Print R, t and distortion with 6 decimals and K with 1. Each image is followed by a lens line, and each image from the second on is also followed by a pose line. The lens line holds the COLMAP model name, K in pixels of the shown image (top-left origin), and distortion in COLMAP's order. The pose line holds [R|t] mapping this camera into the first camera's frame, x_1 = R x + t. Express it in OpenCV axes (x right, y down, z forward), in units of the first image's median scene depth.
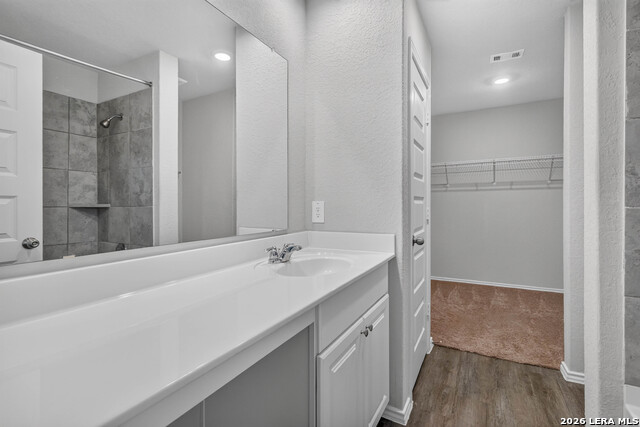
lens RADIAL K [[308.7, 0, 320.2], [0, 308.7, 208.7], [0, 0, 1]] dist [-0.004240, 0.001965]
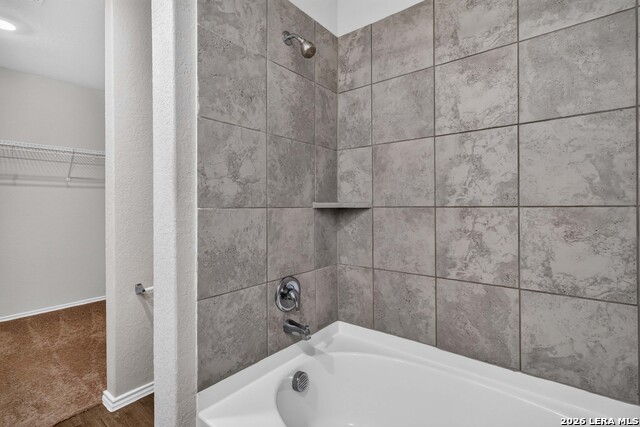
lens RADIAL K [[308.7, 0, 336.6], [0, 308.7, 204.6], [0, 0, 1]] dist [-0.004240, 0.001965]
pose [[0.178783, 0.002398, 0.983886, 0.123771], [0.015189, 0.999871, -0.005197, -0.004268], [-0.983771, 0.015873, 0.178724, 0.399659]]
